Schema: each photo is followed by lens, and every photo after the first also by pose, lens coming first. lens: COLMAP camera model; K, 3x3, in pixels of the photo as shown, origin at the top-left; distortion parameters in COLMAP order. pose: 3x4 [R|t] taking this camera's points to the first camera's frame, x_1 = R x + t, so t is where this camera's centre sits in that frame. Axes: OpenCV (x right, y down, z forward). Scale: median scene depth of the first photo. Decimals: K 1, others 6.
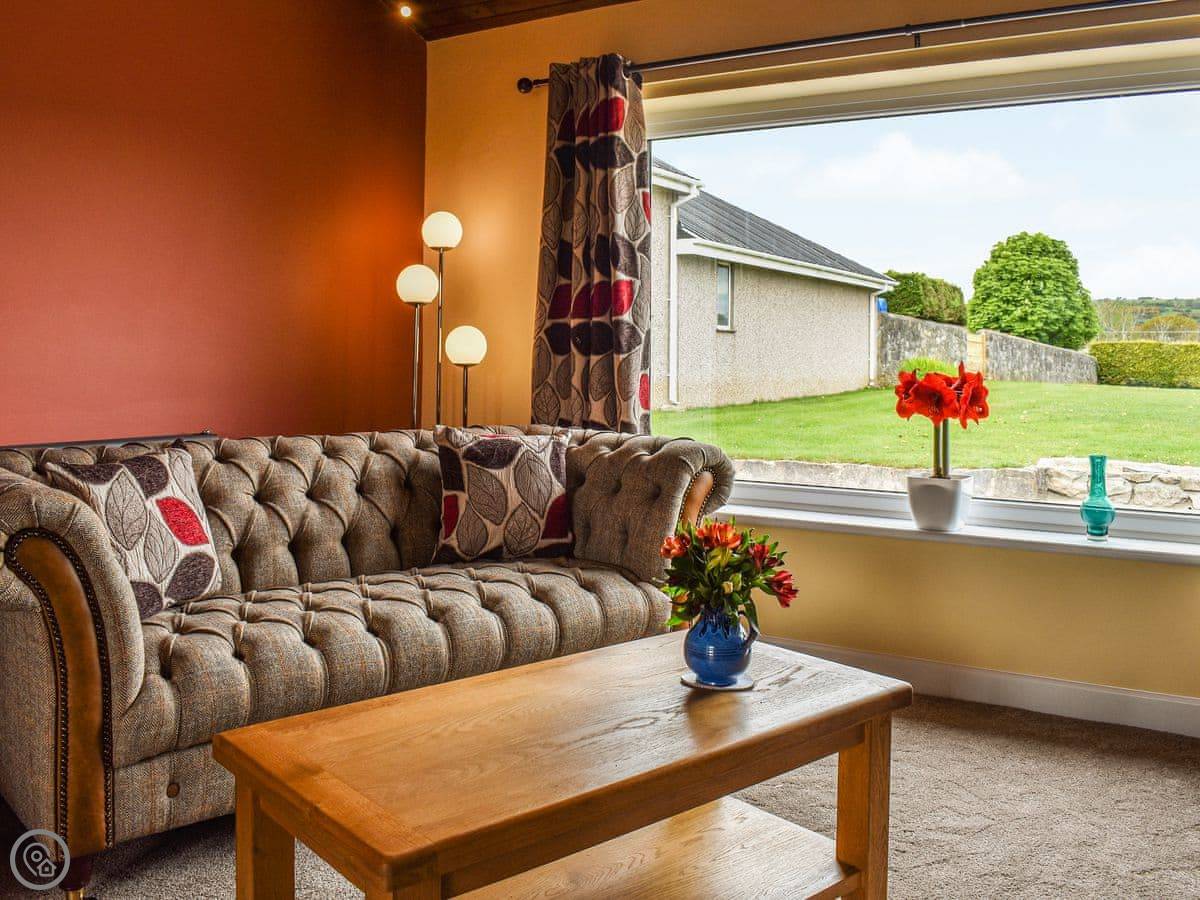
lens RADIAL K [[1094.1, 0, 601.4], [0, 1094.1, 455.6], [0, 0, 1]] dist [-0.100230, 0.000000]
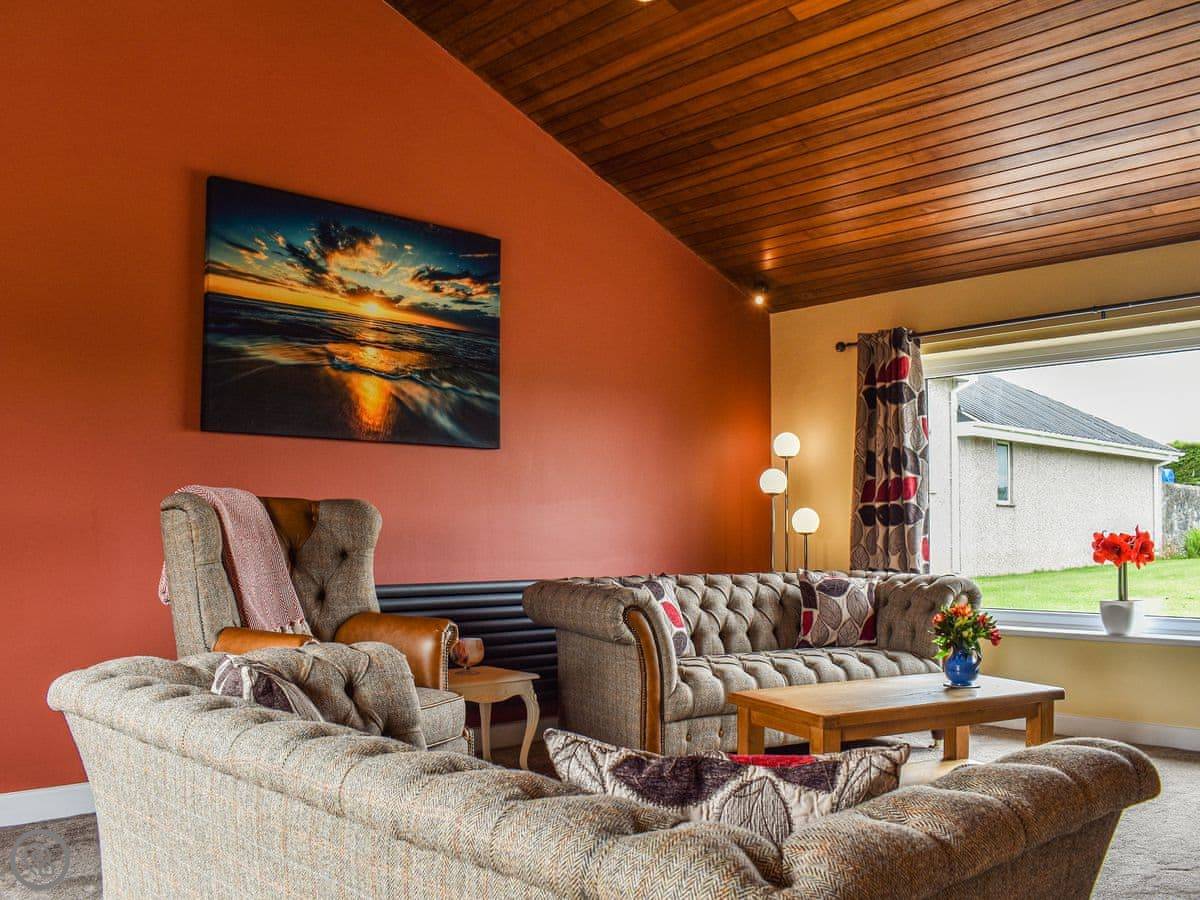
lens RADIAL K [[1094.1, 0, 643.3], [0, 1094.1, 544.2], [0, 0, 1]] dist [-0.100230, 0.000000]
pose [[0.975998, -0.011807, -0.217460, -0.016634], [-0.005814, 0.996761, -0.080216, 0.065337], [0.217703, 0.079555, 0.972767, -0.624533]]
